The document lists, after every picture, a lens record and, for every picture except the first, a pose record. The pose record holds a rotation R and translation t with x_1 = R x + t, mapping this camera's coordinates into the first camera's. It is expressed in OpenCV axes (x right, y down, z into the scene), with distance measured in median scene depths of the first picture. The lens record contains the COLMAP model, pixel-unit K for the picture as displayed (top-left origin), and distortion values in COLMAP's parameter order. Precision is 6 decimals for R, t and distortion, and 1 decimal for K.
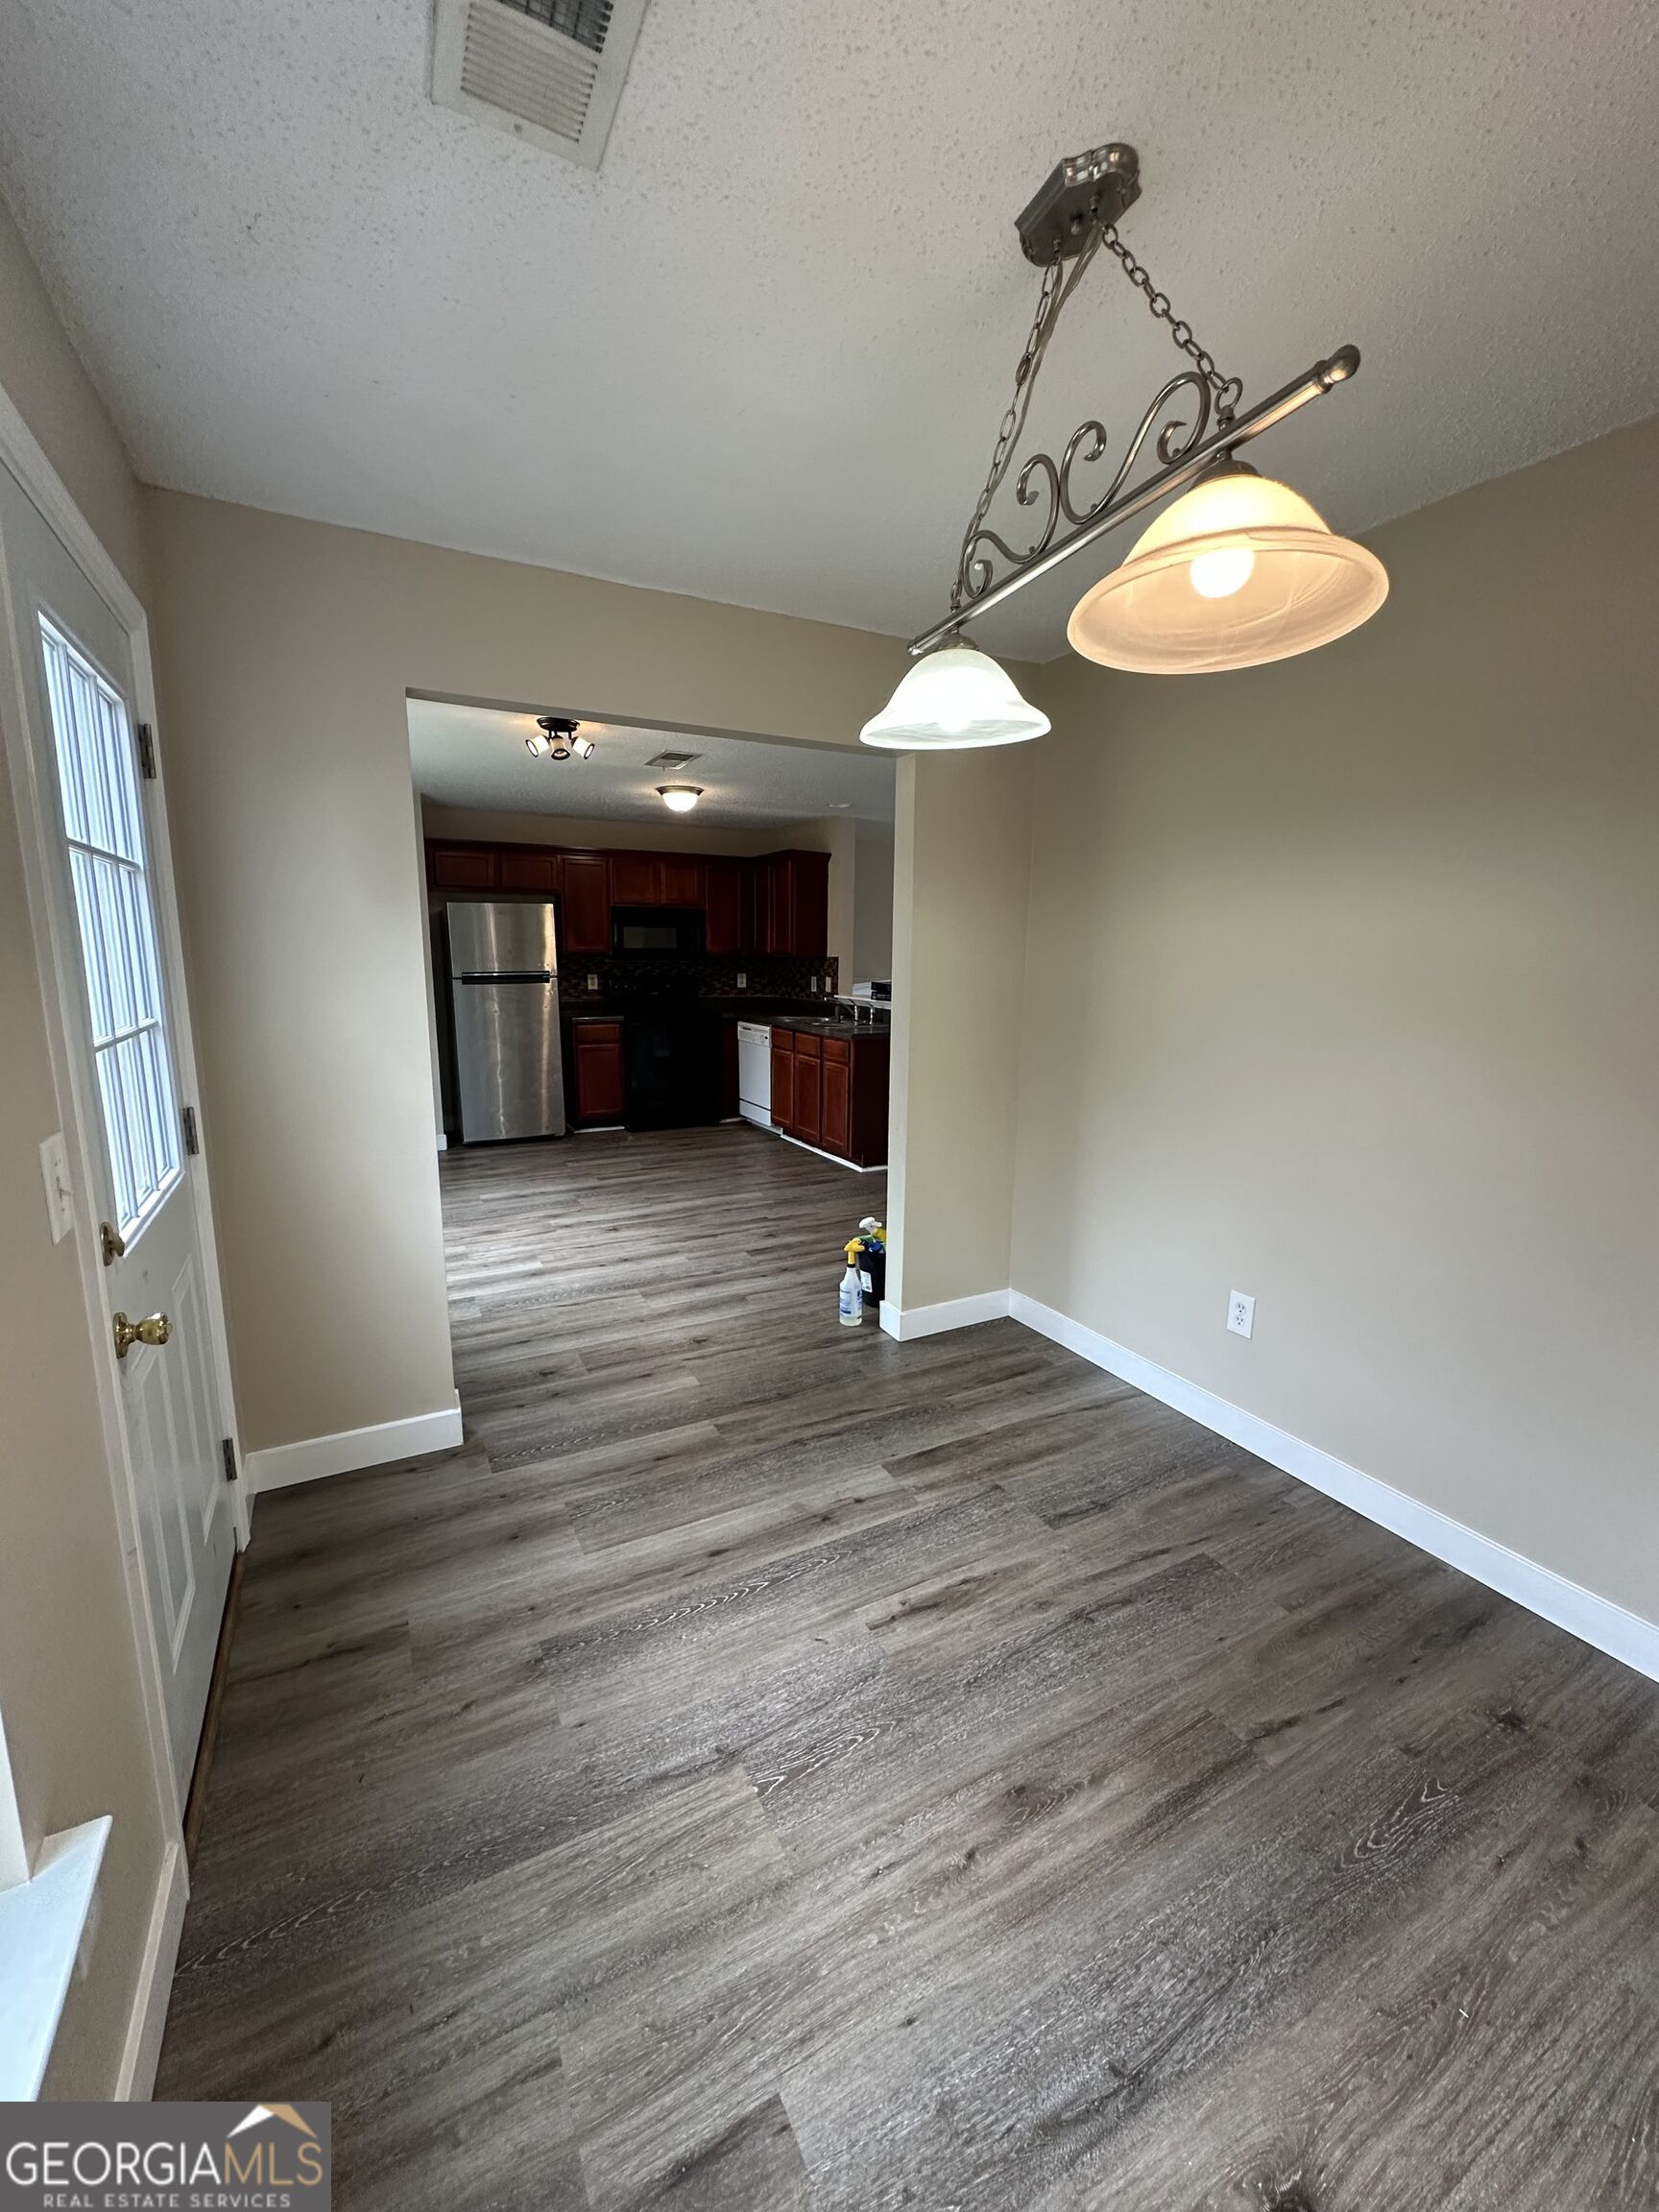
lens RADIAL K [[883.7, 0, 829.5], [0, 883.7, 1106.0], [0, 0, 1]] dist [-0.000271, -0.000276]
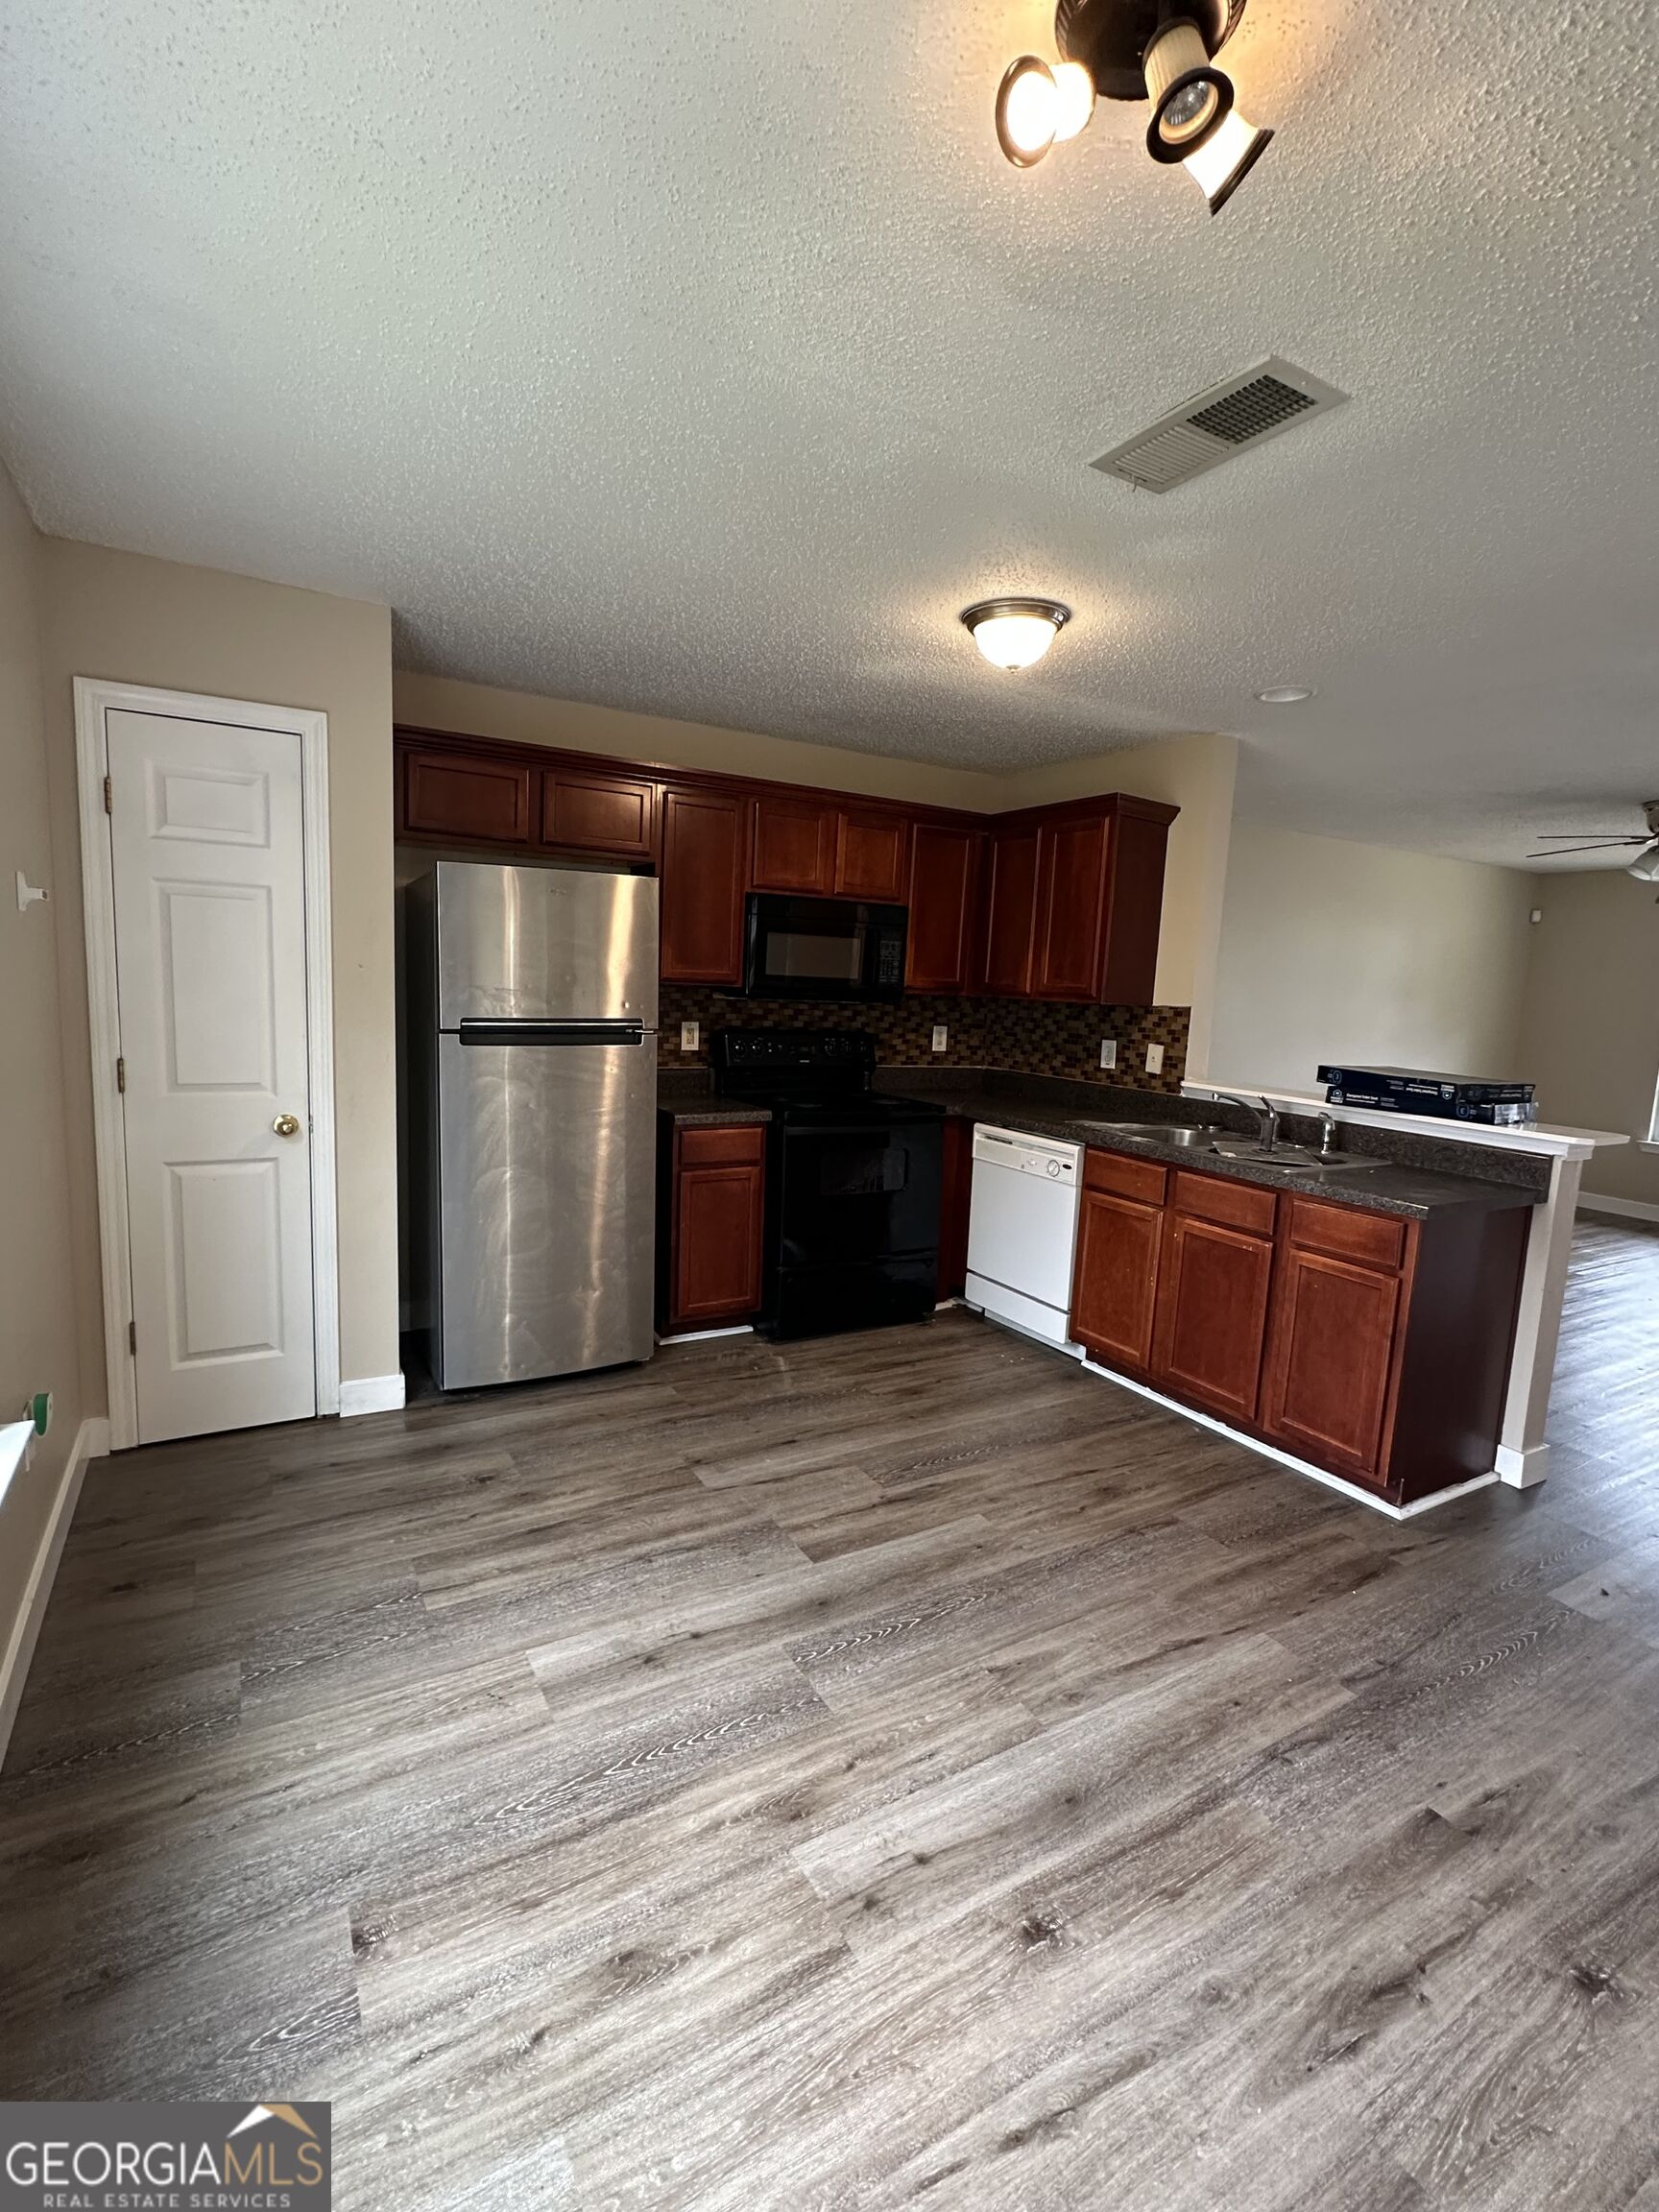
lens RADIAL K [[998.8, 0, 829.5], [0, 998.8, 1106.0], [0, 0, 1]] dist [0.003730, 0.000686]
pose [[0.998522, 0.030313, 0.045117, -0.357722], [-0.028330, 0.998631, -0.043972, -0.128178], [-0.046388, 0.042629, 0.998013, 0.692200]]
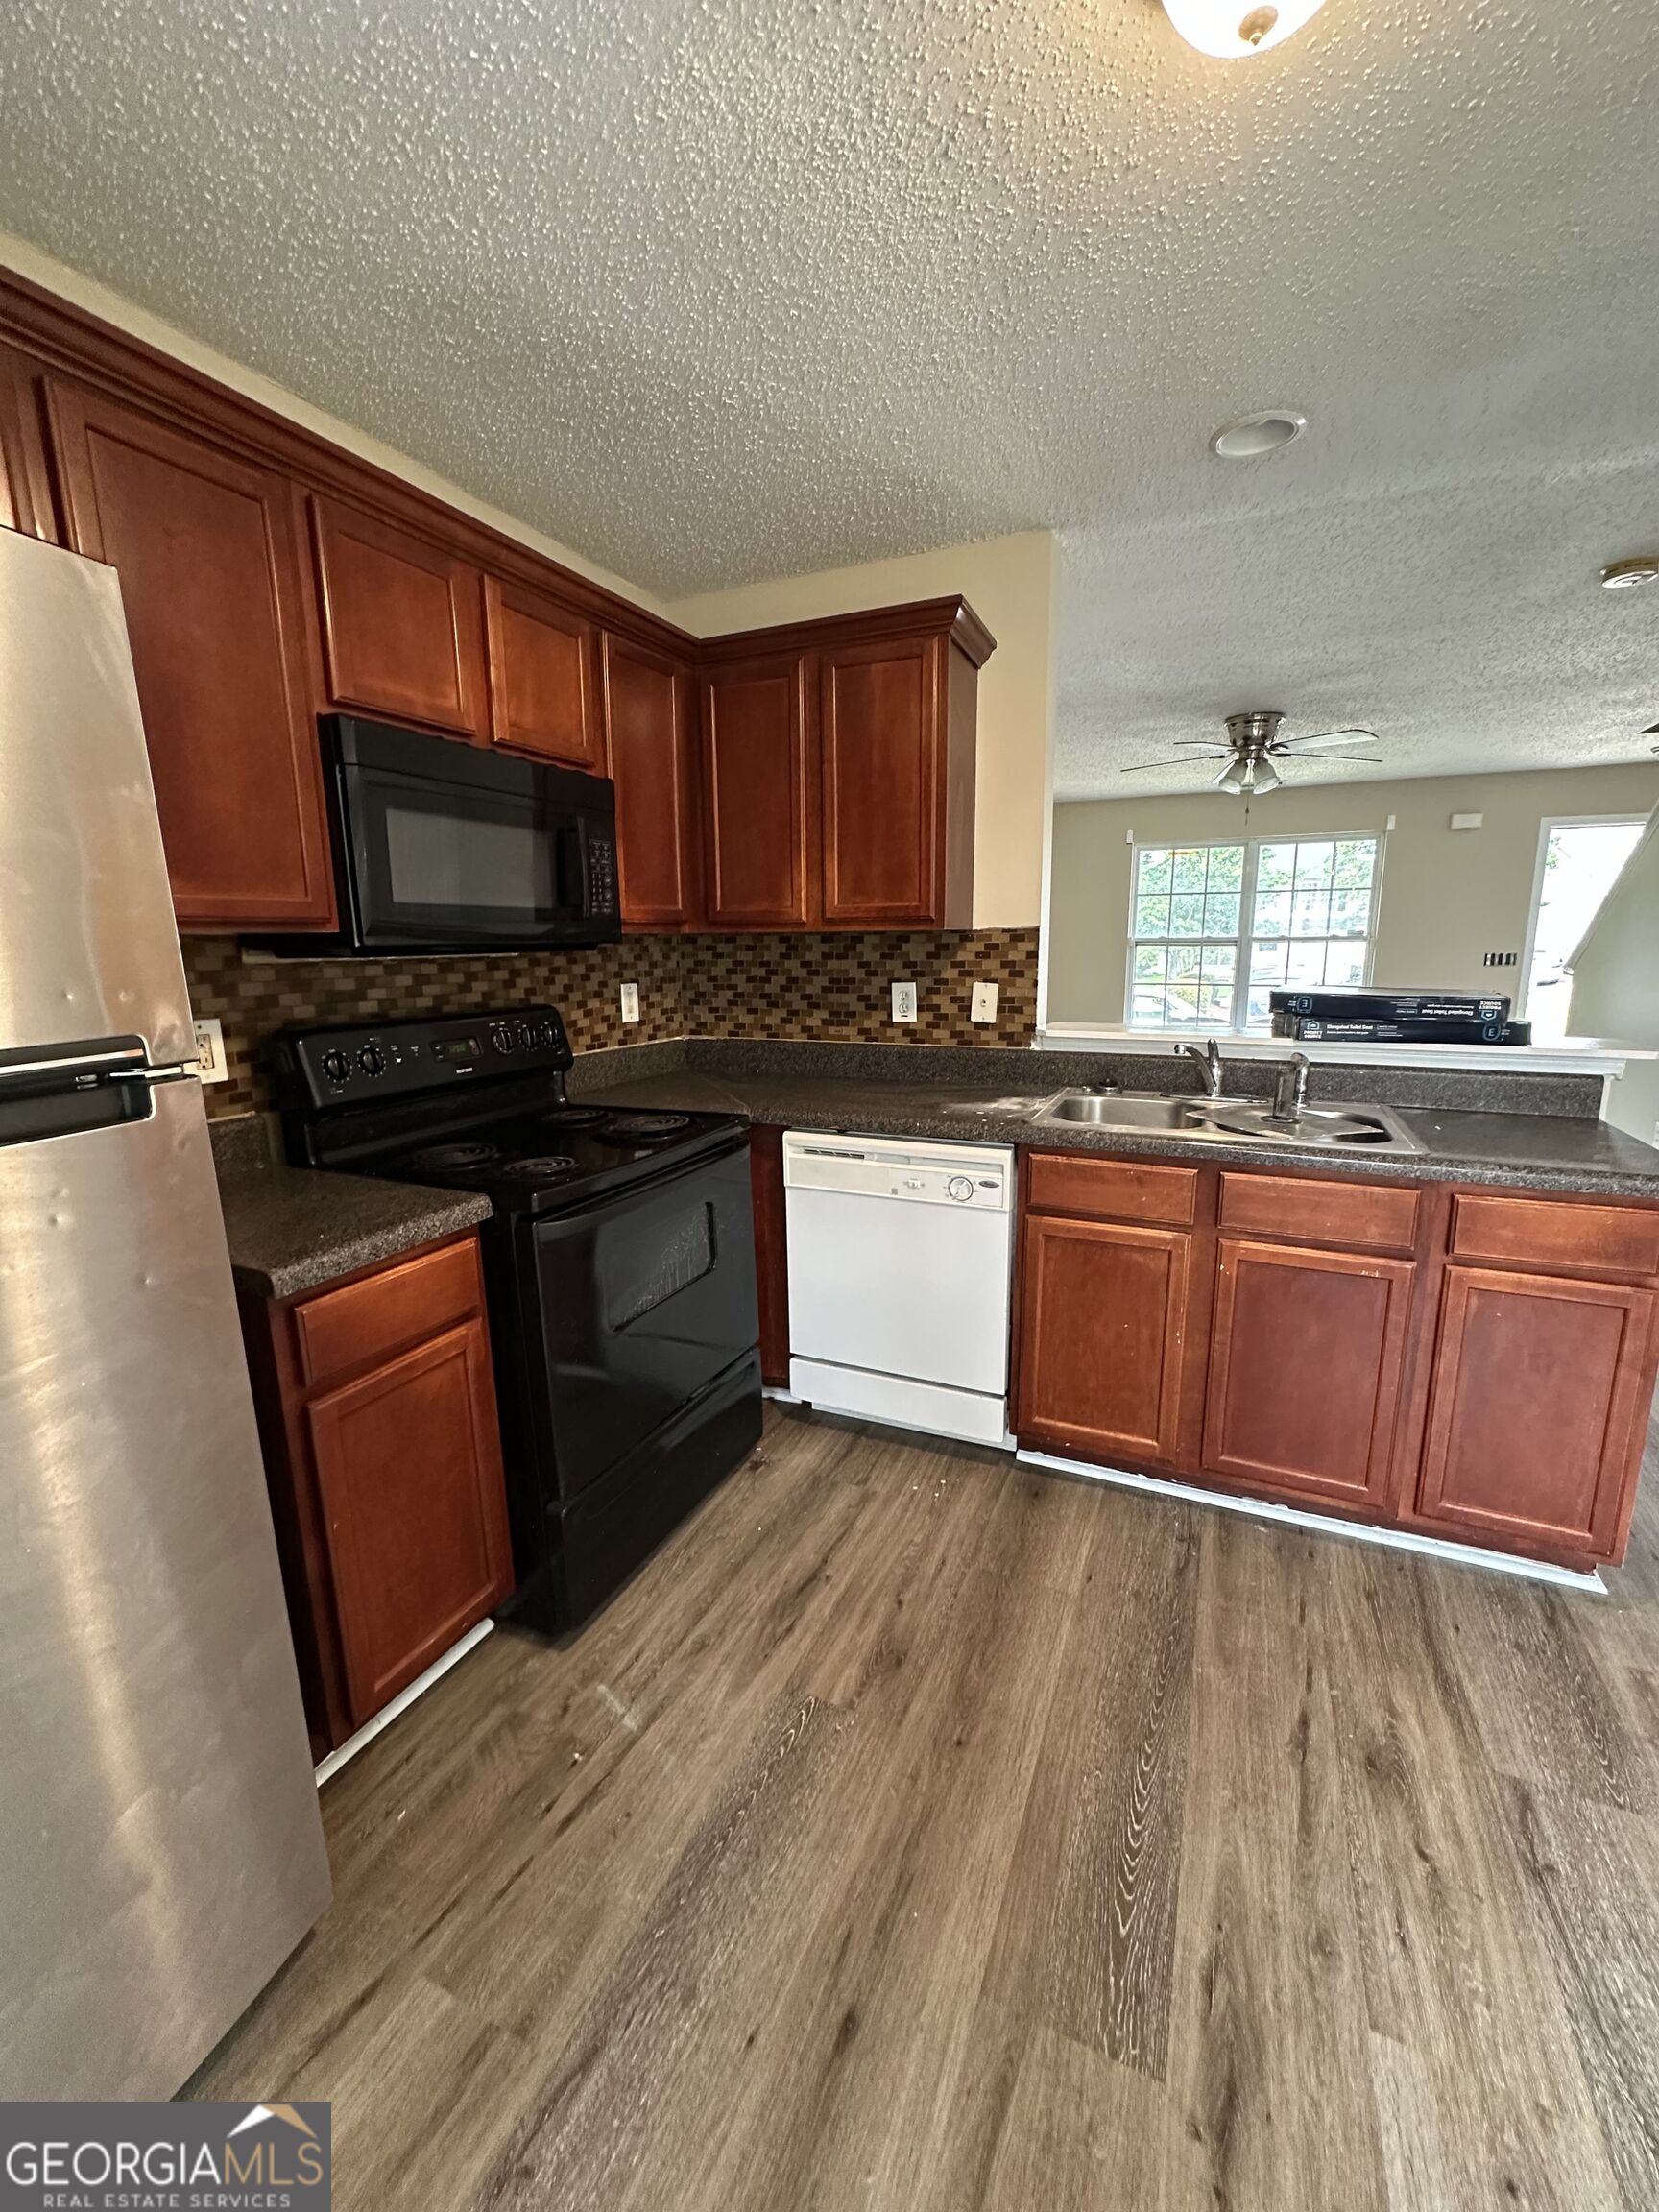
lens RADIAL K [[883.7, 0, 829.5], [0, 883.7, 1106.0], [0, 0, 1]] dist [-0.000271, -0.000276]
pose [[0.795563, -0.132110, 0.591293, -0.467174], [0.123535, 0.990806, 0.055160, -0.200697], [-0.593143, 0.029162, 0.804569, 1.204277]]
